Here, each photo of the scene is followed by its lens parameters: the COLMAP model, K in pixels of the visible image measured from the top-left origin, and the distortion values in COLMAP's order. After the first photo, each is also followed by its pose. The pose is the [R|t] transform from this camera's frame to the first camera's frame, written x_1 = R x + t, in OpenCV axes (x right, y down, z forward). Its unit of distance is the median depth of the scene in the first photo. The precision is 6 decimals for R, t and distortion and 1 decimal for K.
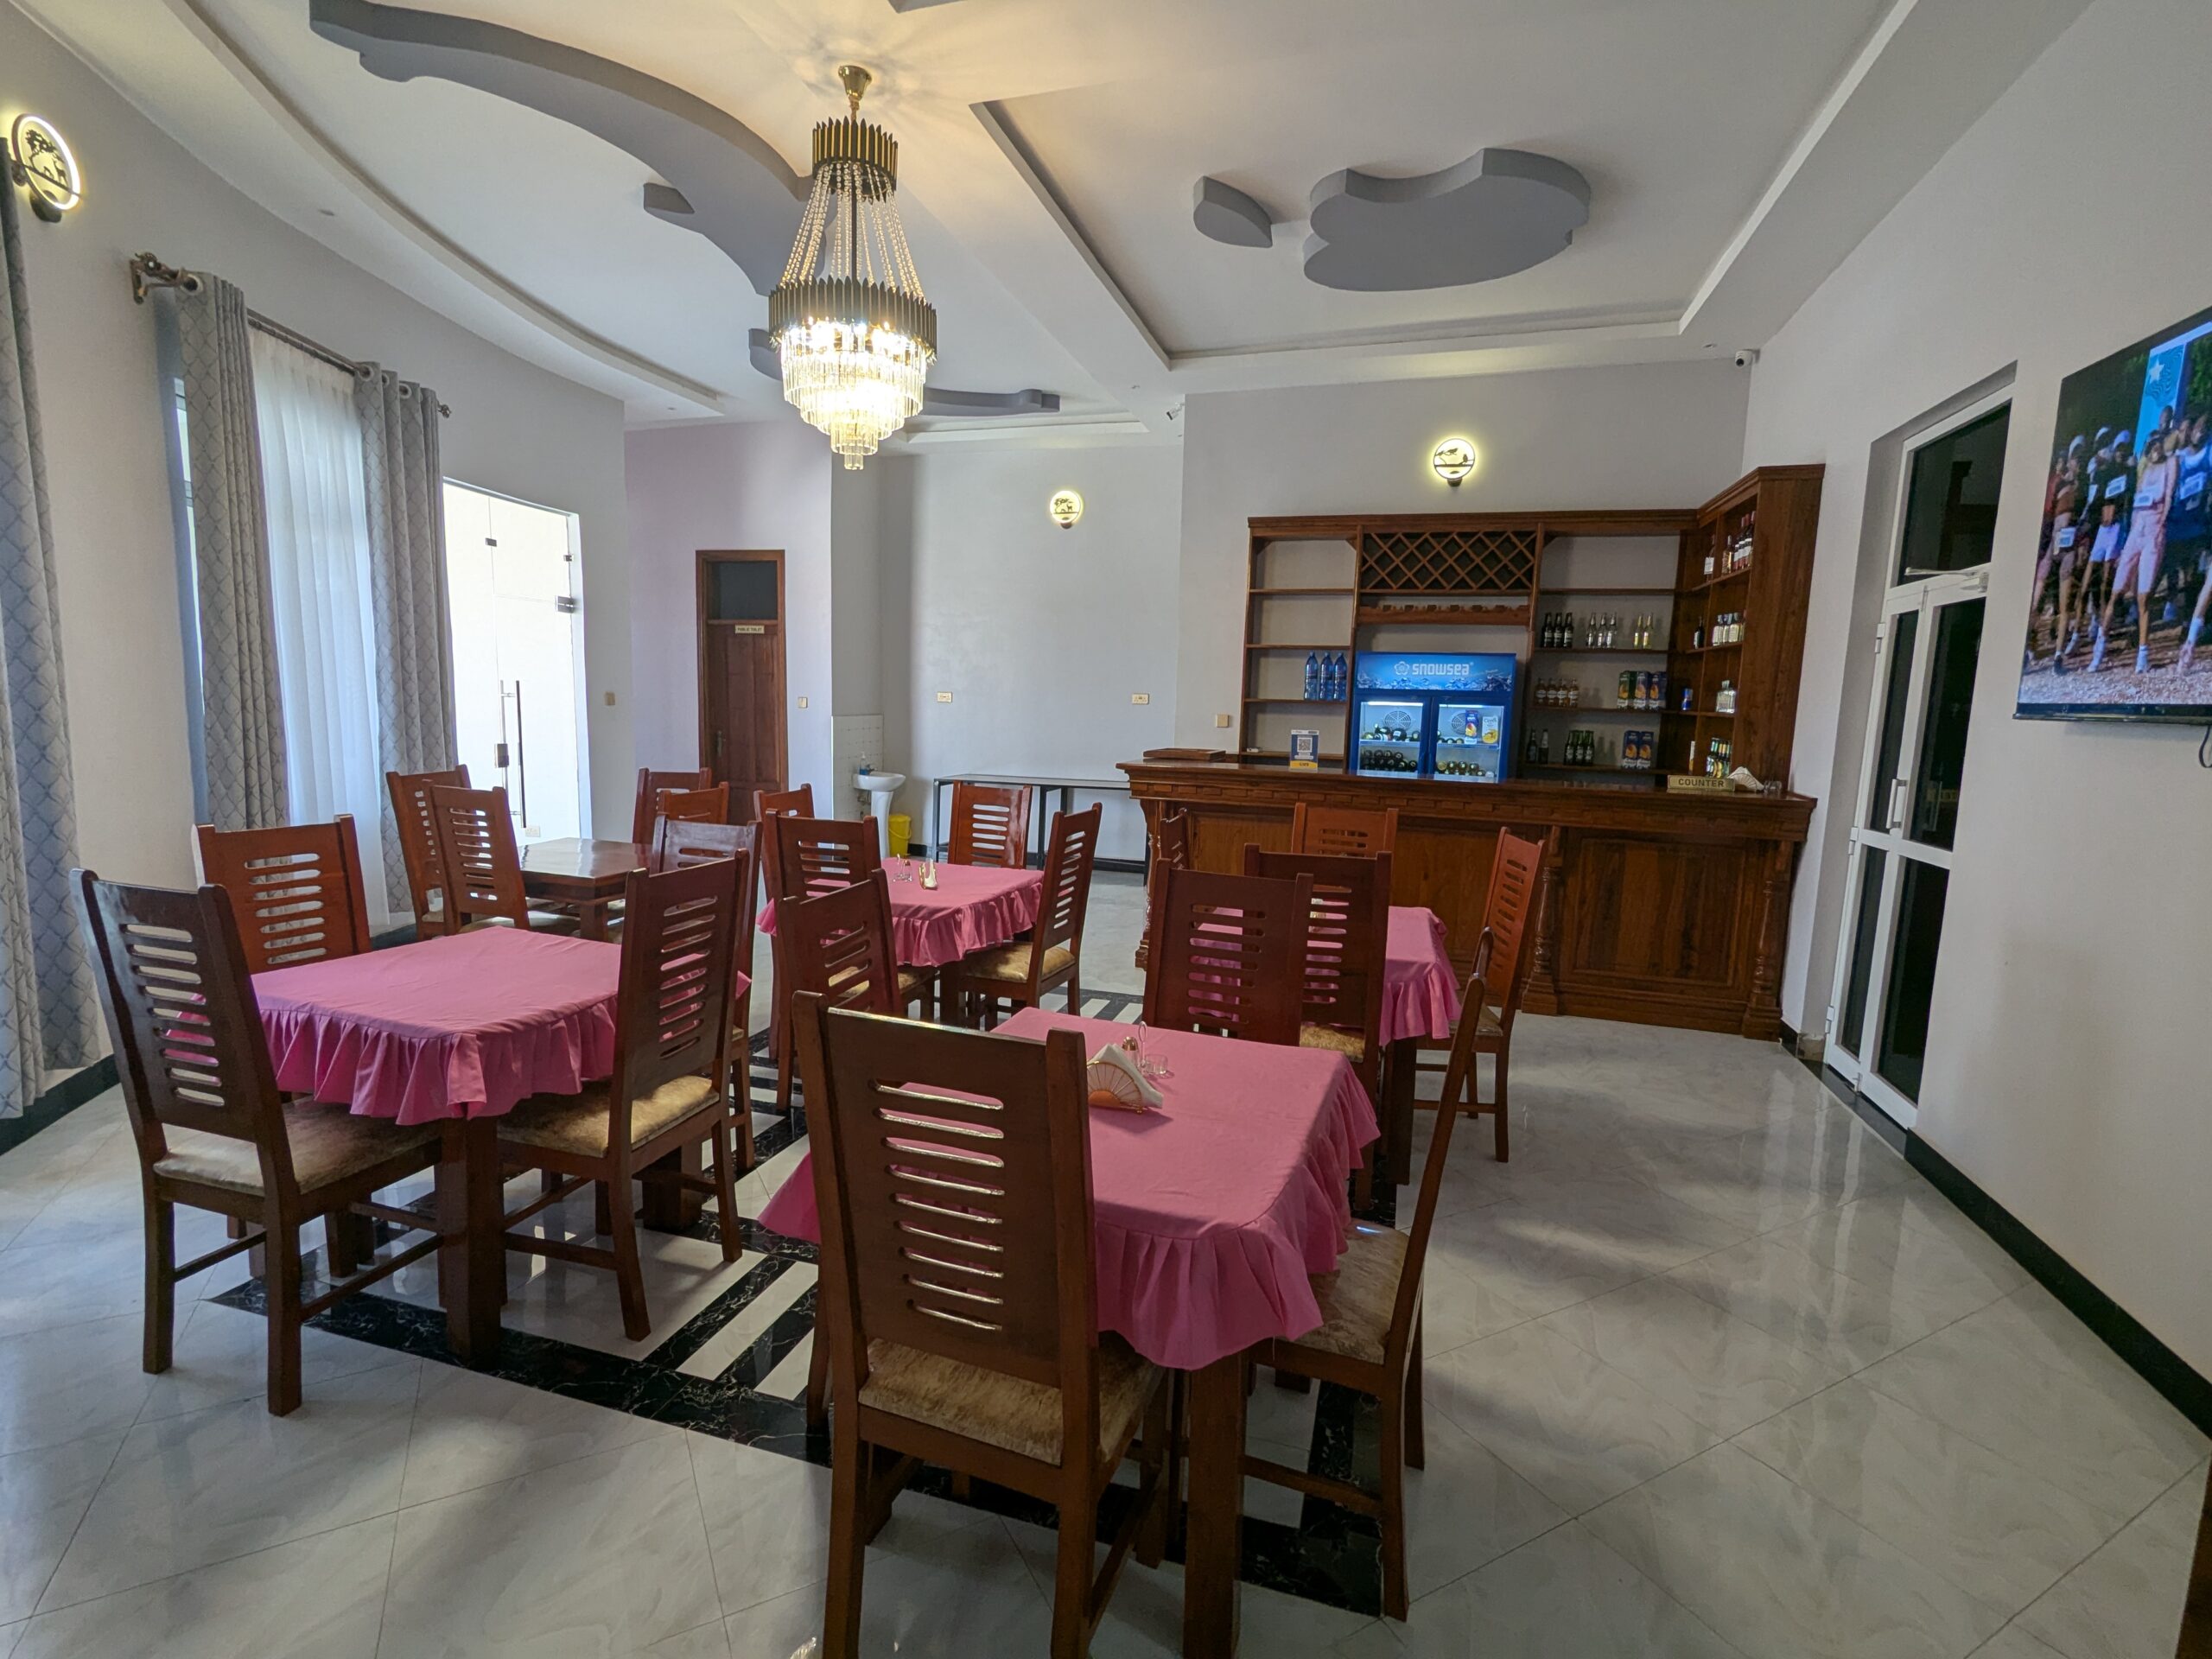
lens RADIAL K [[1049.8, 0, 1106.0], [0, 1049.8, 829.5], [0, 0, 1]] dist [-0.002829, -0.000015]
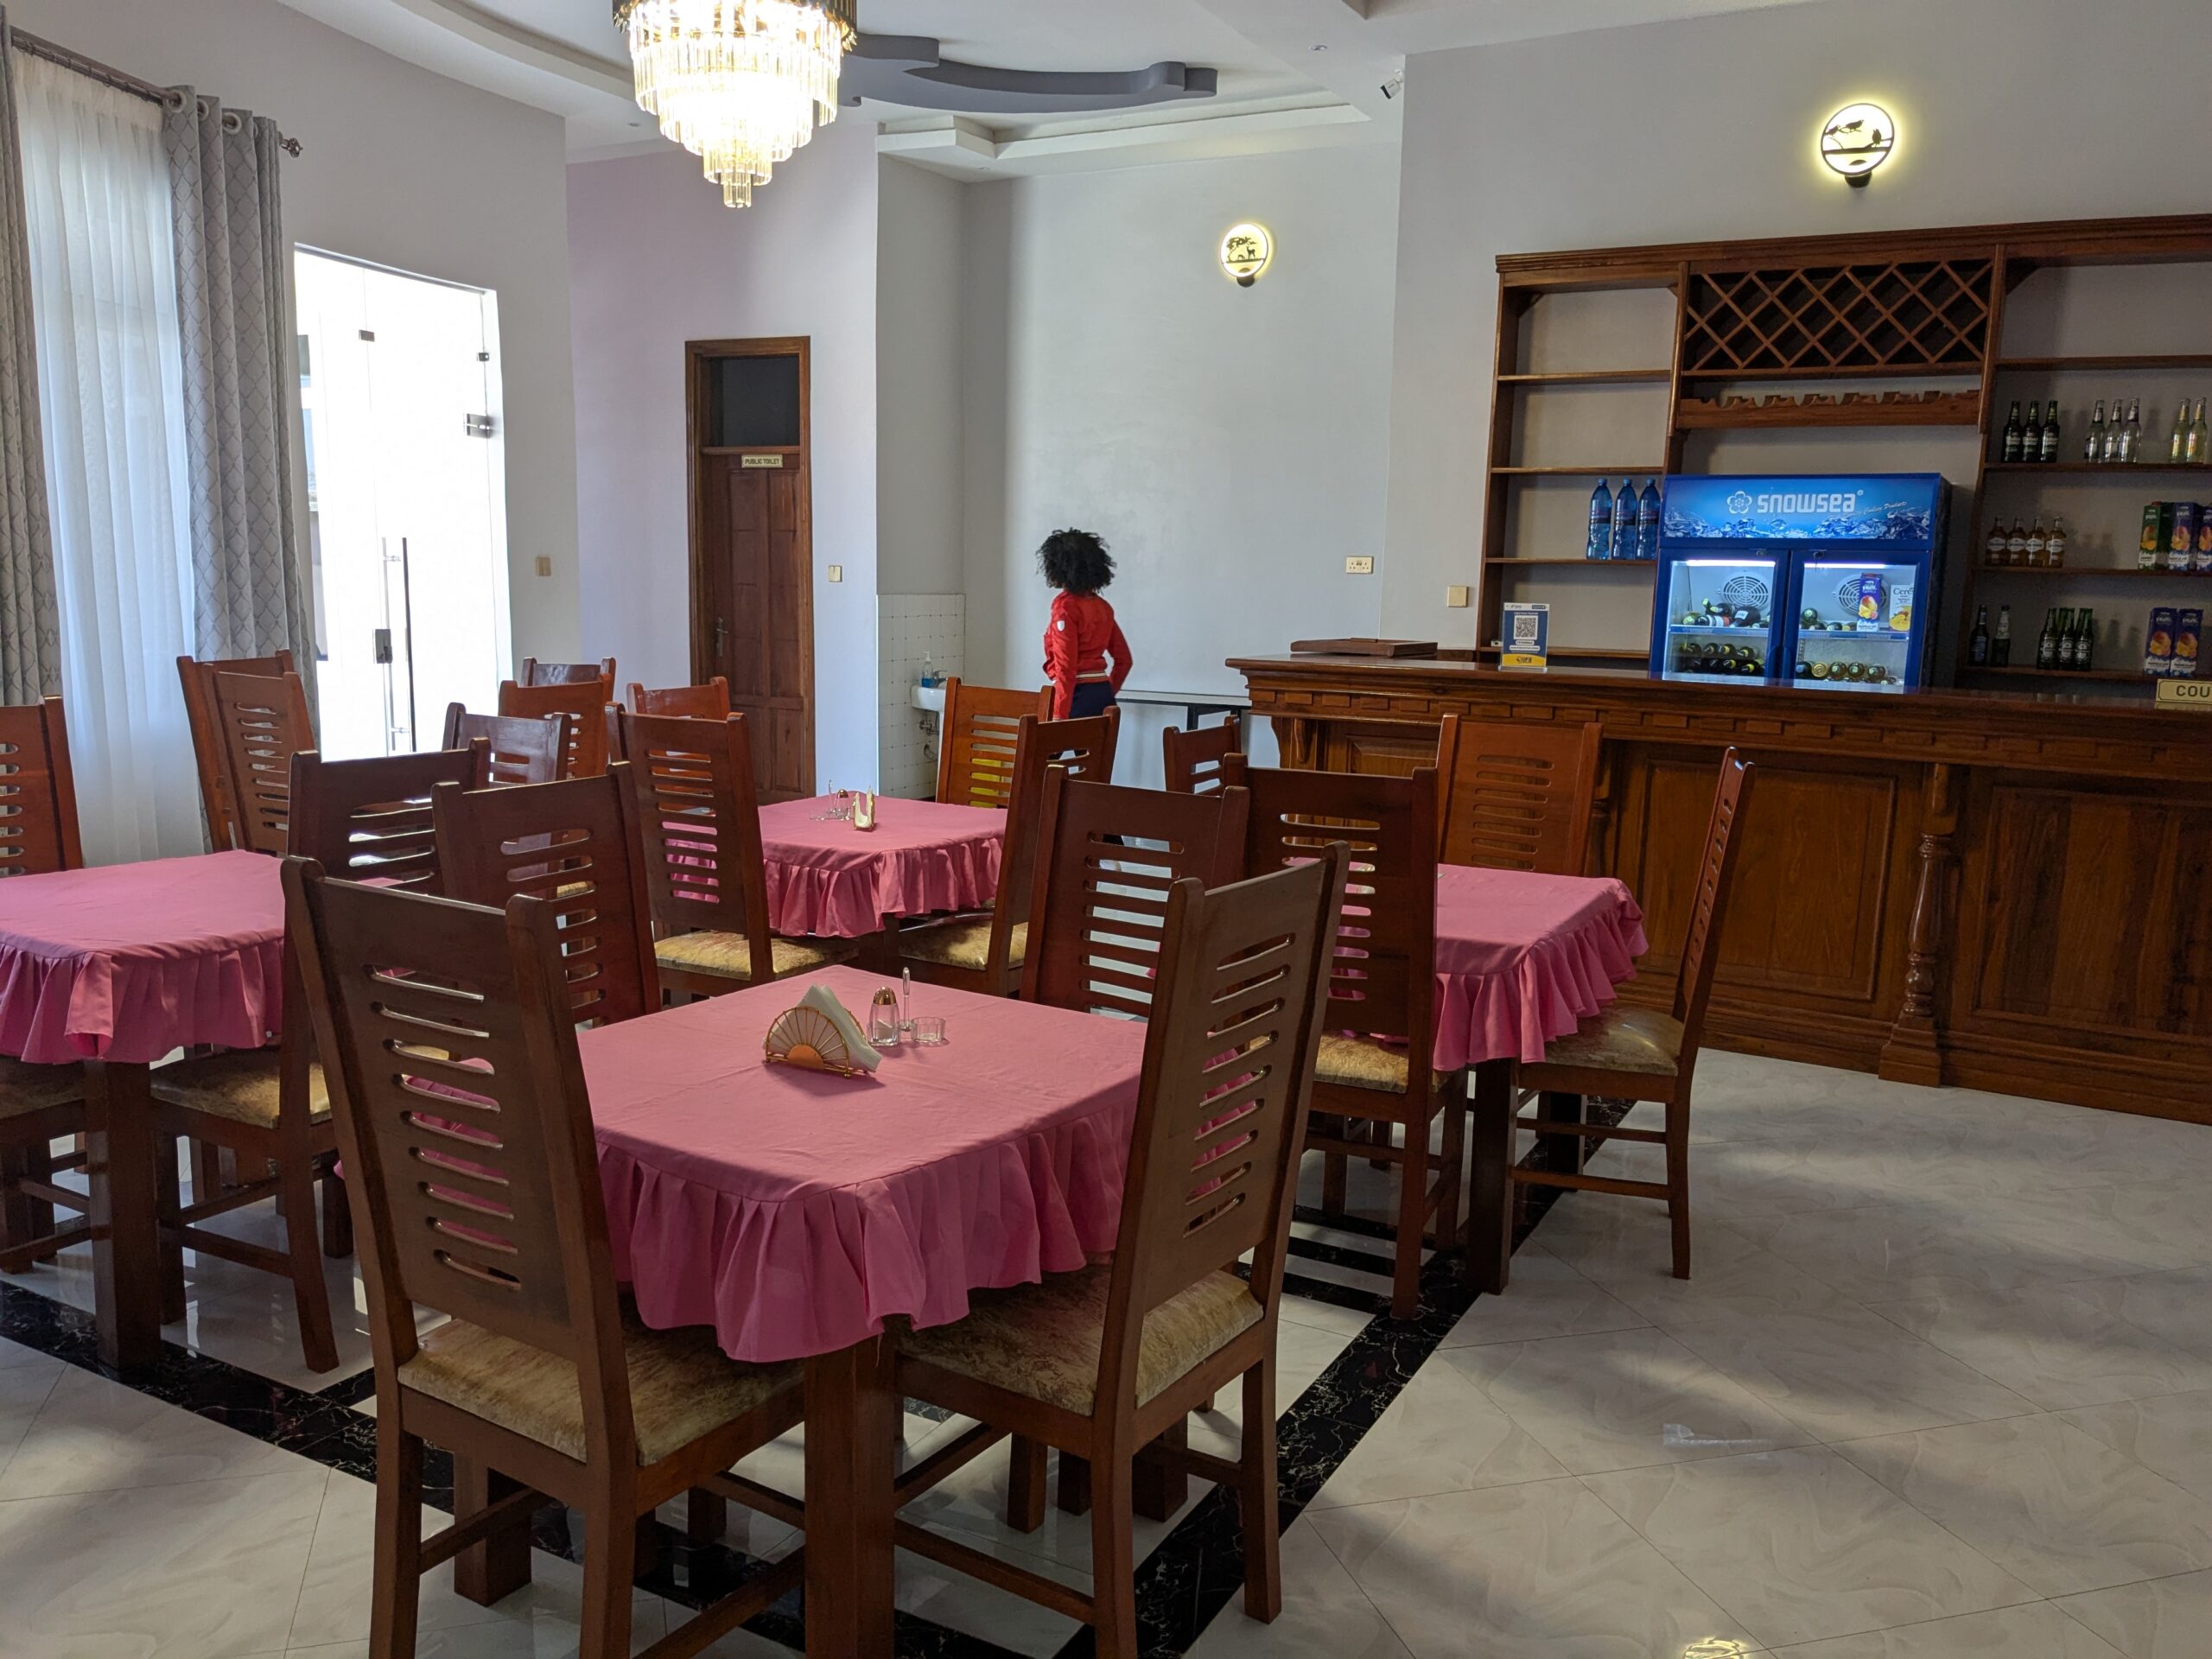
lens RADIAL K [[1746.2, 0, 1100.2], [0, 1746.2, 856.9], [0, 0, 1]] dist [0.040304, -0.068628]
pose [[0.979376, 0.027959, -0.200102, 0.135705], [-0.021696, 0.999206, 0.033426, 0.021407], [0.200877, -0.028395, 0.979205, -0.049332]]
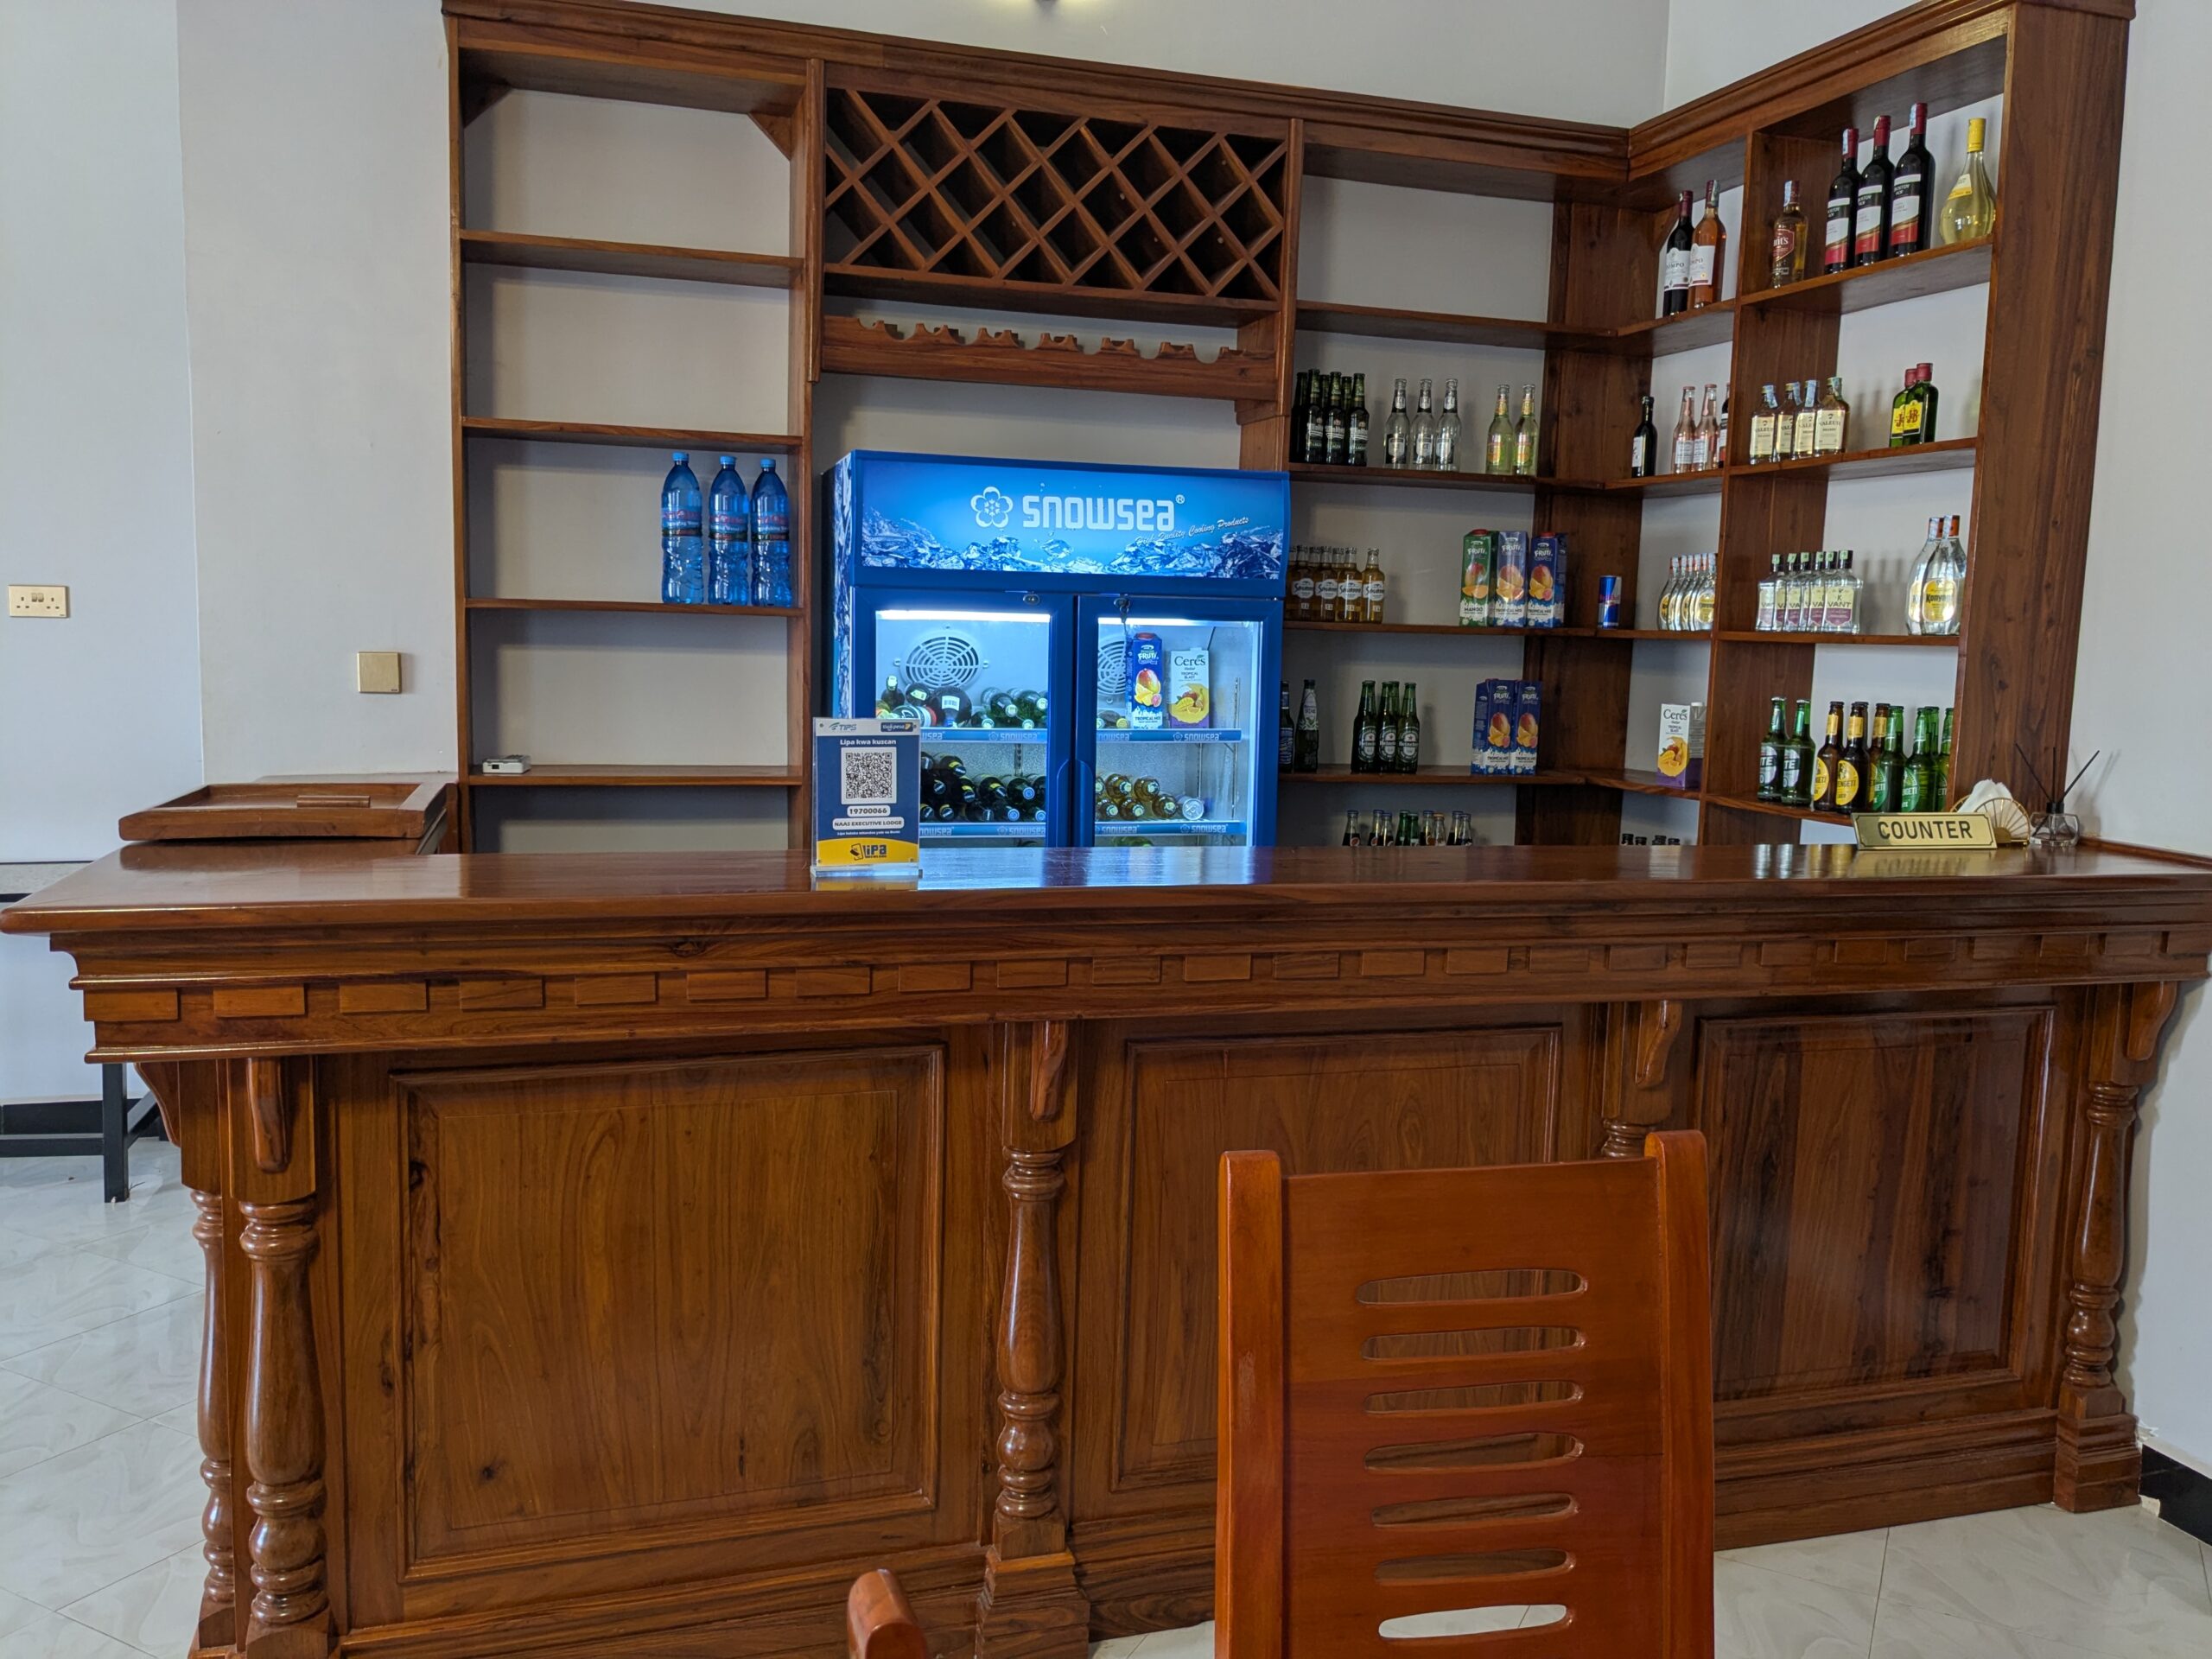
lens RADIAL K [[1768.3, 0, 1106.0], [0, 1768.3, 829.5], [0, 0, 1]] dist [0.061972, -0.072451]
pose [[0.827565, -0.070909, 0.556874, -0.004857], [0.070328, 0.997271, 0.022472, -0.064374], [-0.556947, 0.020567, 0.830293, 0.532559]]
